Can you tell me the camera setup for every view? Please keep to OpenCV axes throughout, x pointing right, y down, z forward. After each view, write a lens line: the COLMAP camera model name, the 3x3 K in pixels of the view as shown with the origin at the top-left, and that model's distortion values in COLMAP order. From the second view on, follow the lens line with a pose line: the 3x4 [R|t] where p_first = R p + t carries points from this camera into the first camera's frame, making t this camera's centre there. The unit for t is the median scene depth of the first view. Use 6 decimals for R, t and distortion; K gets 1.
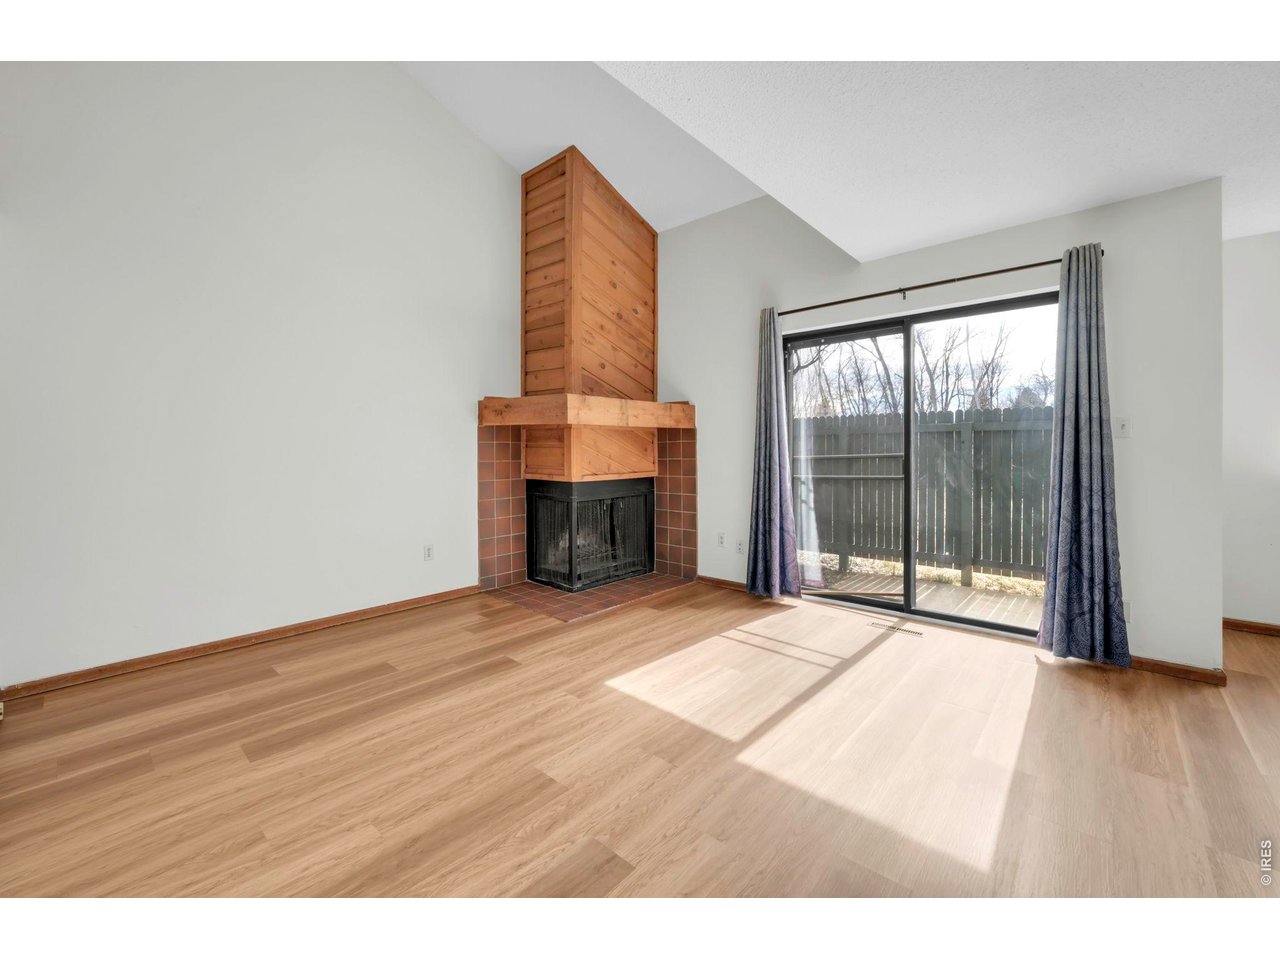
lens RADIAL K [[520.3, 0, 631.9], [0, 520.3, 453.1], [0, 0, 1]] dist [-0.007054, 0.000682]
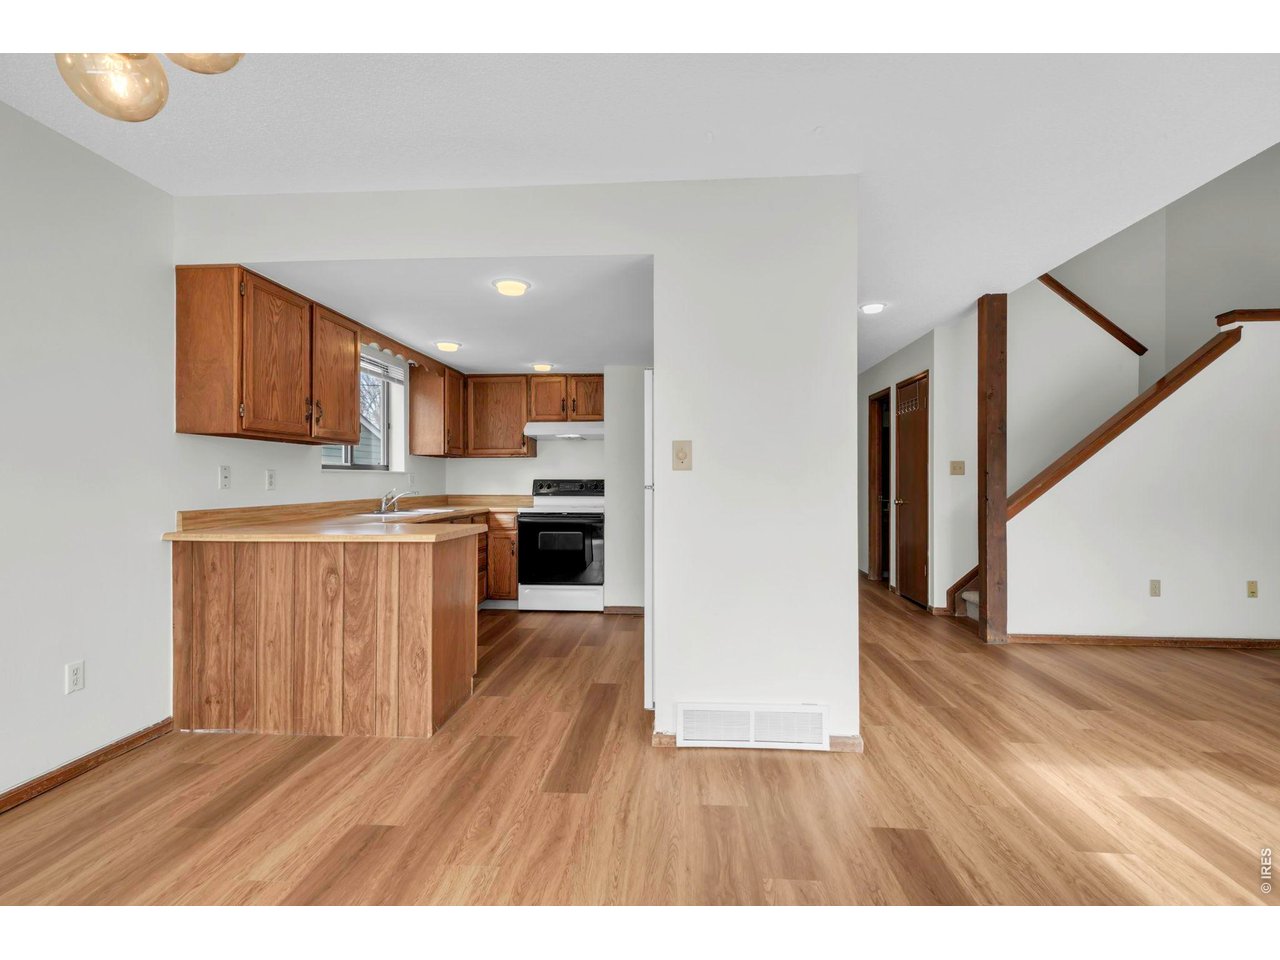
lens RADIAL K [[661.7, 0, 637.4], [0, 661.7, 476.3], [0, 0, 1]] dist [0.012281, 0.004245]
pose [[-0.774167, -0.000647, -0.632981, 1.324554], [-0.001188, 0.999999, 0.000431, -0.008988], [0.632980, 0.001086, -0.774167, 0.904381]]
